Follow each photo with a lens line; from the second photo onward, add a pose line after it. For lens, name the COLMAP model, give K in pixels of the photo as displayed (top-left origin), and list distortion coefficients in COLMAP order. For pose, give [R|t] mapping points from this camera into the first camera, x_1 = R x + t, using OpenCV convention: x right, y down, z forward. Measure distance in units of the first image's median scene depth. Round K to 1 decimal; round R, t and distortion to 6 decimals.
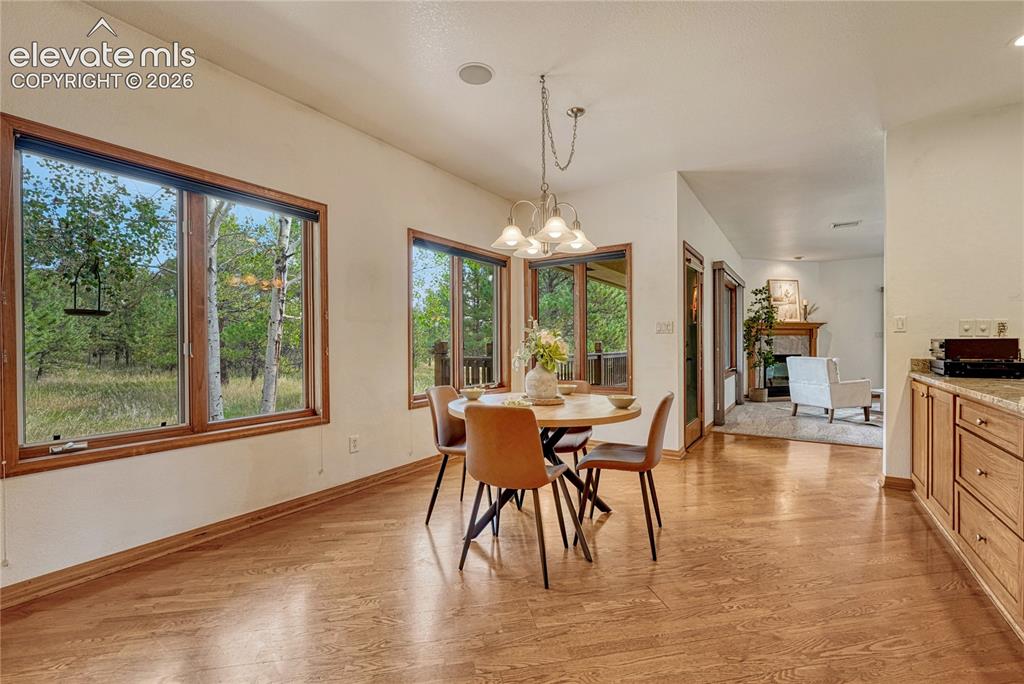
lens RADIAL K [[435.7, 0, 521.5], [0, 435.7, 346.4], [0, 0, 1]] dist [-0.010859, 0.000023]
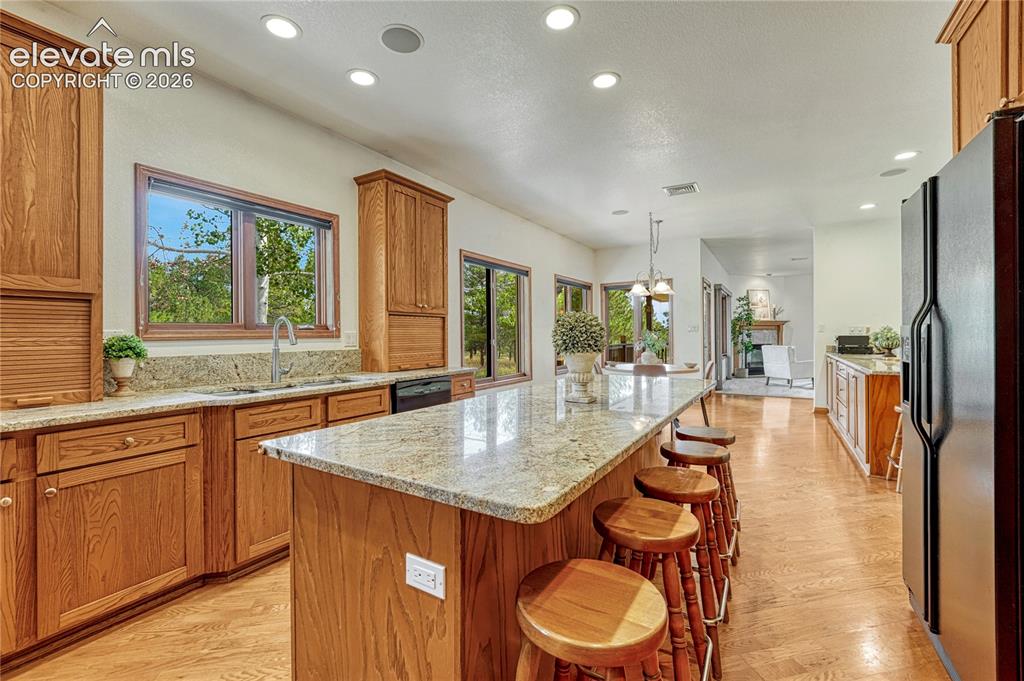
lens RADIAL K [[437.2, 0, 507.8], [0, 437.2, 336.5], [0, 0, 1]] dist [-0.013260, -0.000115]
pose [[0.999663, -0.004212, 0.025604, -0.288181], [0.004287, 0.999987, -0.002905, -0.006107], [-0.025591, 0.003014, 0.999668, -0.455256]]
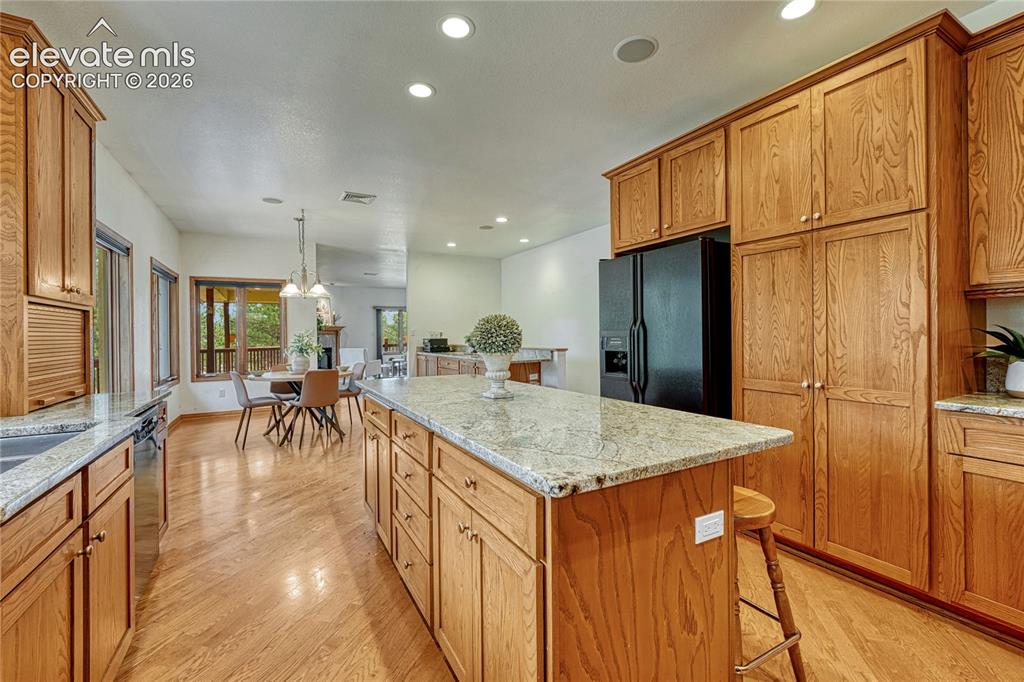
lens RADIAL K [[435.7, 0, 510.7], [0, 435.7, 335.4], [0, 0, 1]] dist [-0.010859, 0.000023]
pose [[0.459340, -0.004516, 0.888249, -0.526581], [0.017981, 0.999829, -0.004216, -0.007245], [-0.888078, 0.017908, 0.459343, -0.310067]]
